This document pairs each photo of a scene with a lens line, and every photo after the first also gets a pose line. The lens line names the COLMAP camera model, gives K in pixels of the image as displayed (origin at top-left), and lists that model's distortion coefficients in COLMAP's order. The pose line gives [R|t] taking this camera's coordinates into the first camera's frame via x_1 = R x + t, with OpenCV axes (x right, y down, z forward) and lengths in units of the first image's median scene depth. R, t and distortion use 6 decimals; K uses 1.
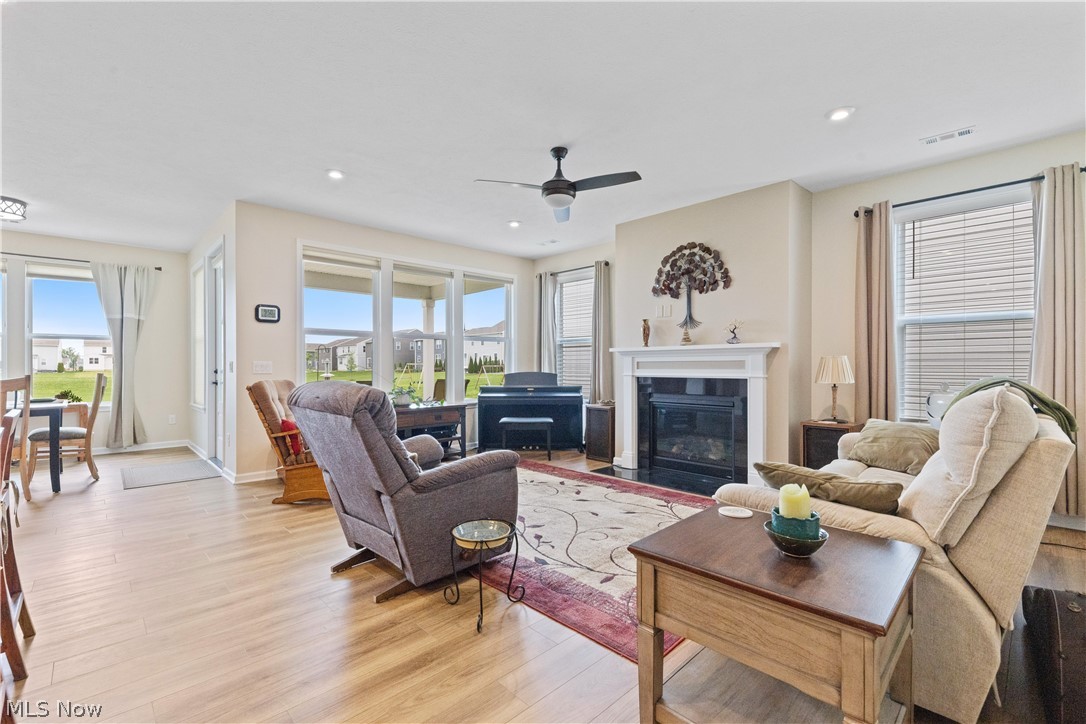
lens RADIAL K [[468.4, 0, 521.0], [0, 468.4, 359.8], [0, 0, 1]] dist [0.005052, -0.002319]
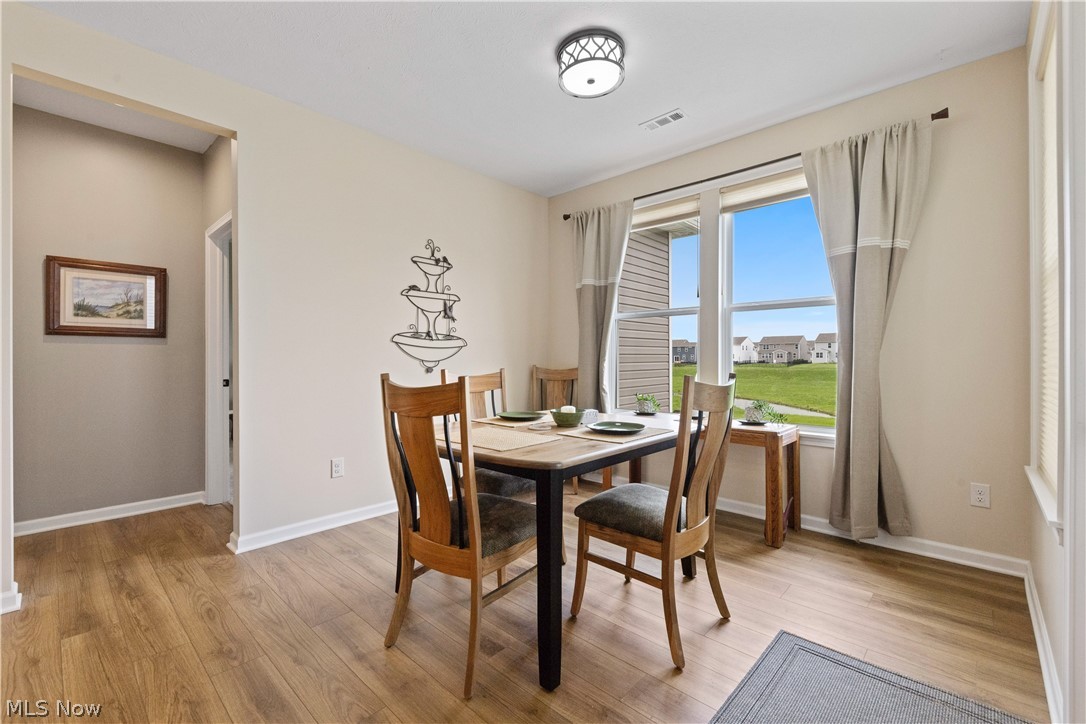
lens RADIAL K [[468.4, 0, 534.2], [0, 468.4, 358.8], [0, 0, 1]] dist [0.005052, -0.002319]
pose [[0.066137, 0.005789, -0.997794, -0.551171], [0.006635, 0.999959, 0.006241, 0.015885], [0.997788, -0.007033, 0.066096, 0.877821]]
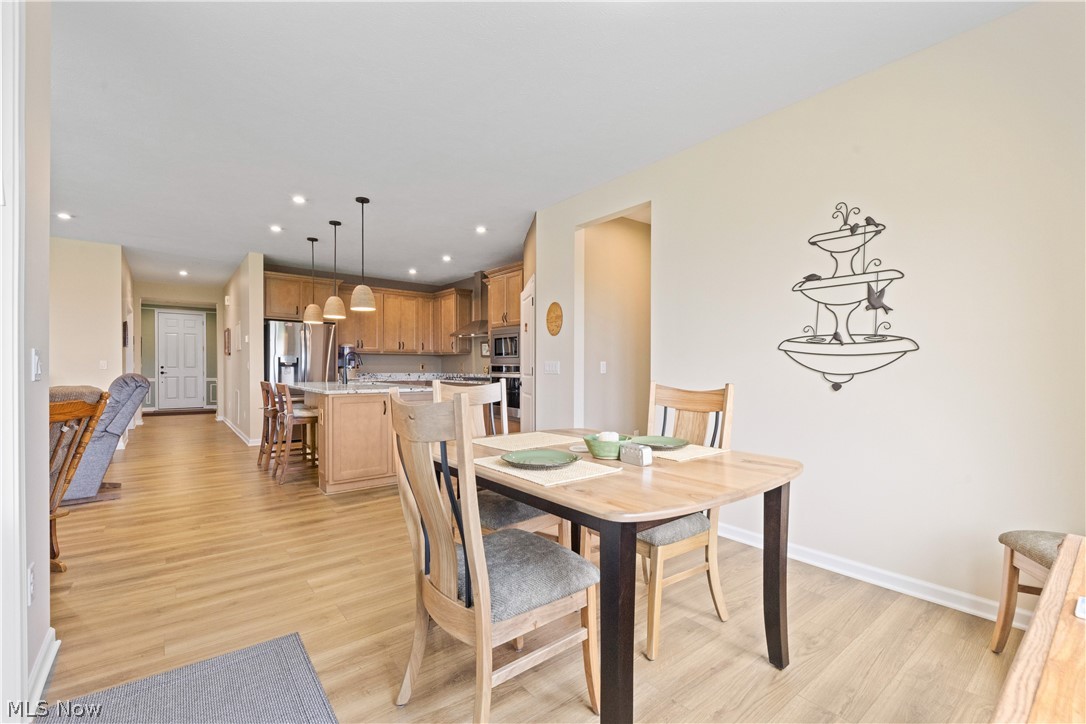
lens RADIAL K [[468.4, 0, 541.0], [0, 468.4, 369.0], [0, 0, 1]] dist [0.005052, -0.002319]
pose [[-0.997815, -0.001402, 0.066061, -1.023275], [-0.001771, 0.999983, -0.005525, 0.020937], [-0.066052, -0.005630, -0.997800, 1.330551]]
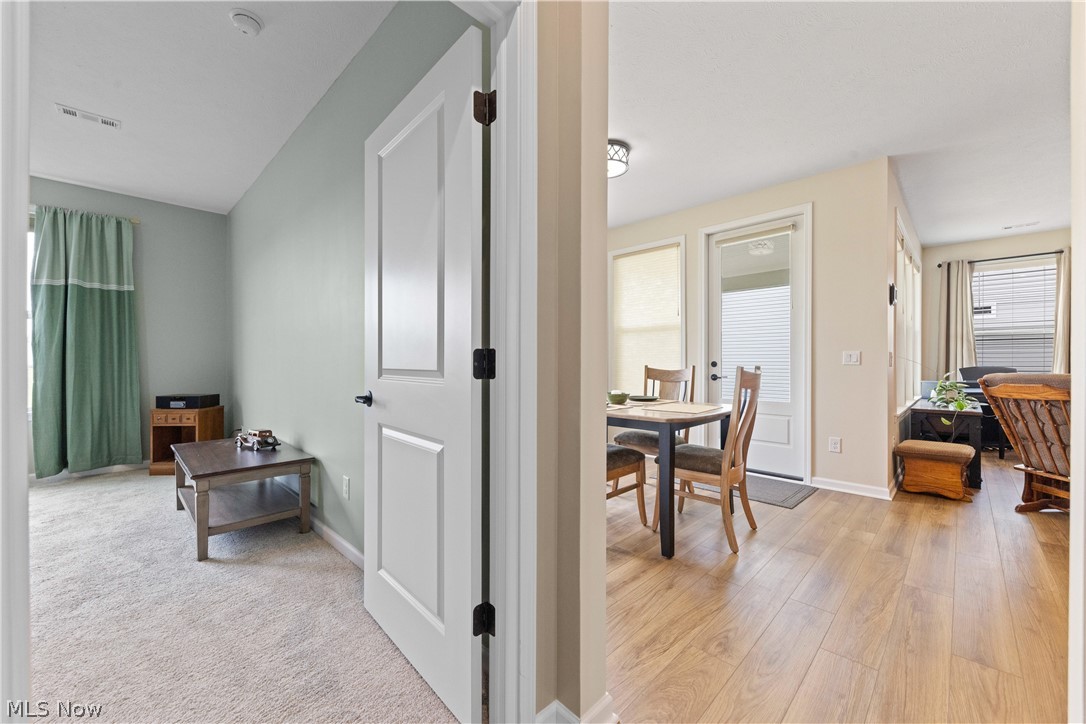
lens RADIAL K [[429.2, 0, 541.0], [0, 429.2, 363.0], [0, 0, 1]] dist [0.002033, -0.002102]
pose [[0.998376, 0.005198, 0.056726, -1.208558], [-0.005592, 0.999961, 0.006786, 0.023194], [-0.056688, -0.007092, 0.998367, 0.288743]]
